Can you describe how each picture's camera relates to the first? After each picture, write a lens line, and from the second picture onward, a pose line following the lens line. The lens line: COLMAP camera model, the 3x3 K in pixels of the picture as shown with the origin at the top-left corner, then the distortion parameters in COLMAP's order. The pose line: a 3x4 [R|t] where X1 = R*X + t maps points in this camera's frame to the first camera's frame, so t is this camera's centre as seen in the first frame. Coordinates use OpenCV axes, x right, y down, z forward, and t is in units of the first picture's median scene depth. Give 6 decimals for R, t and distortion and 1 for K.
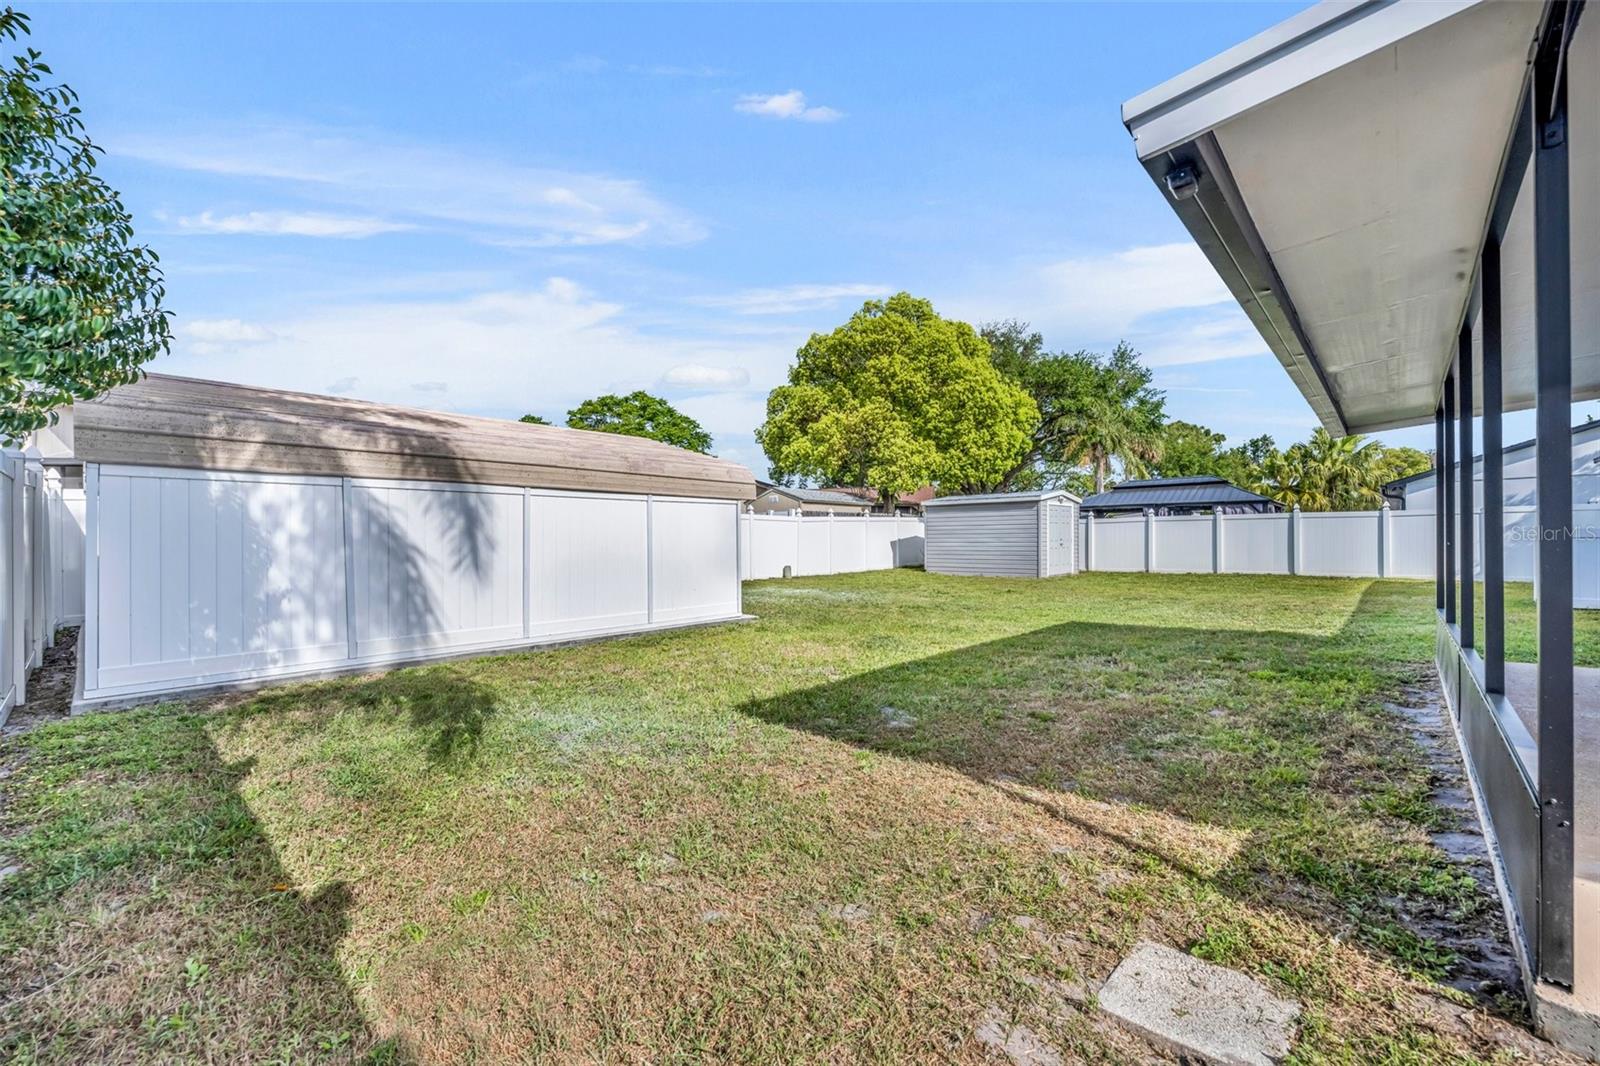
lens RADIAL K [[640.9, 0, 801.0], [0, 640.9, 538.8], [0, 0, 1]] dist [0.003431, -0.000207]
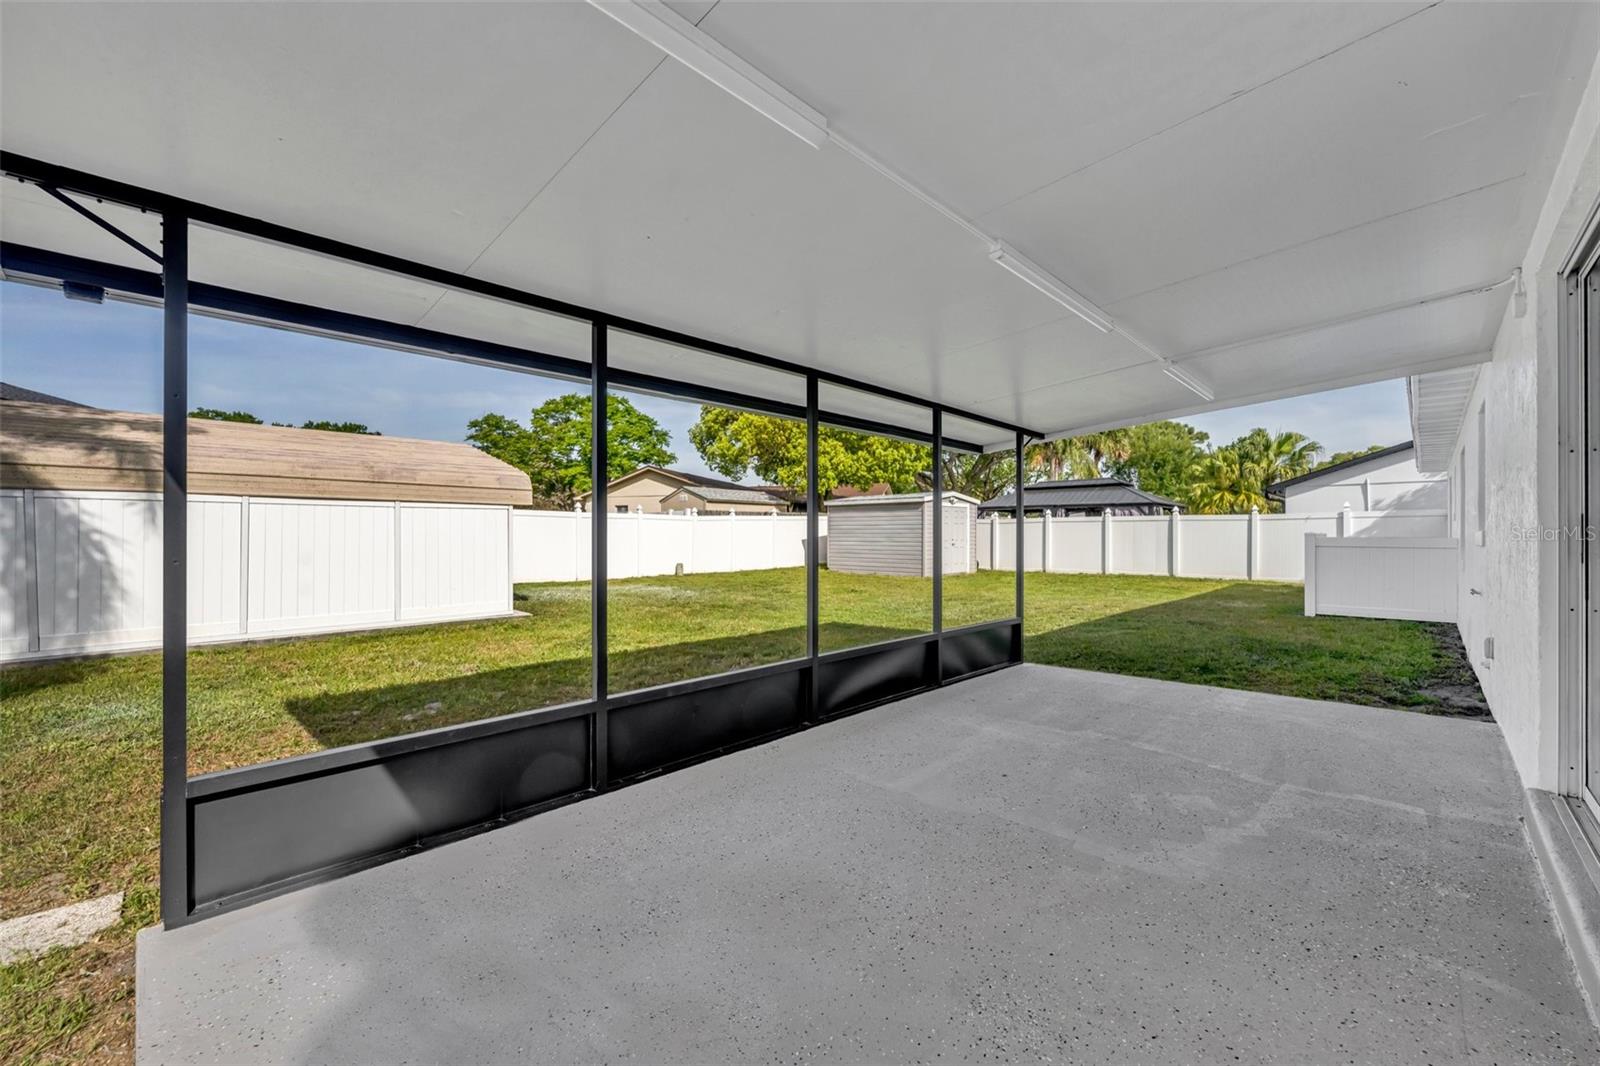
lens RADIAL K [[636.4, 0, 801.9], [0, 636.4, 527.2], [0, 0, 1]] dist [0.002645, -0.001056]
pose [[0.999763, 0.006633, -0.020745, 0.170919], [-0.006816, 0.999938, -0.008796, -0.007608], [0.020686, 0.008935, 0.999746, -0.020531]]
